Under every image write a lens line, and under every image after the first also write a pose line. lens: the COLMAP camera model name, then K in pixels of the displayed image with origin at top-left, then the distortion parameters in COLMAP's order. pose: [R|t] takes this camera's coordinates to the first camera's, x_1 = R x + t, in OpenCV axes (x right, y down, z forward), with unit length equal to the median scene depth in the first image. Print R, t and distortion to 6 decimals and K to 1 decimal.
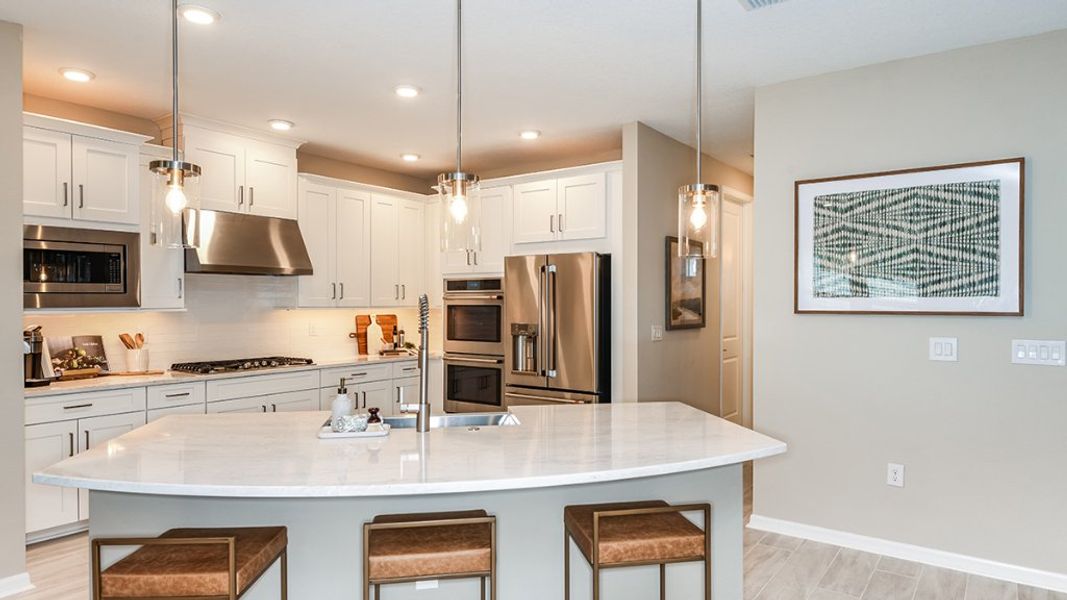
lens RADIAL K [[649.8, 0, 533.5], [0, 649.8, 300.0], [0, 0, 1]] dist [0.001084, 0.000310]
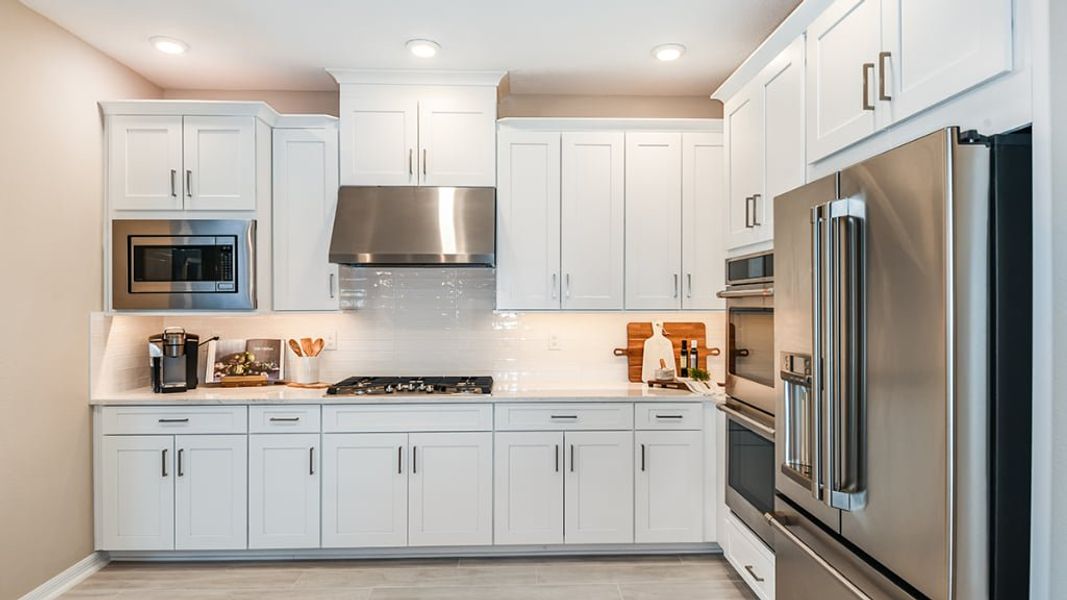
lens RADIAL K [[595.9, 0, 533.5], [0, 595.9, 300.0], [0, 0, 1]] dist [-0.000321, -0.000084]
pose [[0.621797, -0.003652, -0.783170, 0.179208], [0.002710, 0.999993, -0.002511, 0.002228], [0.783174, -0.000561, 0.621803, 0.663935]]
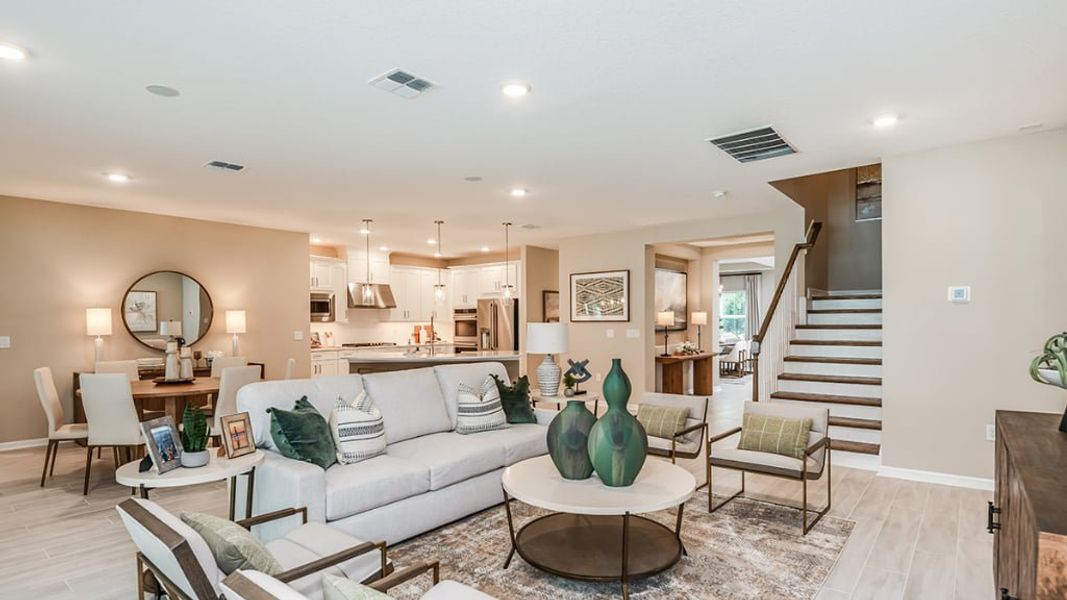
lens RADIAL K [[534.4, 0, 533.5], [0, 534.4, 300.0], [0, 0, 1]] dist [-0.001054, -0.000334]
pose [[0.998397, -0.009886, -0.055729, 0.283833], [0.007931, 0.999349, -0.035184, 0.005418], [0.056040, 0.034685, 0.997826, -0.967682]]
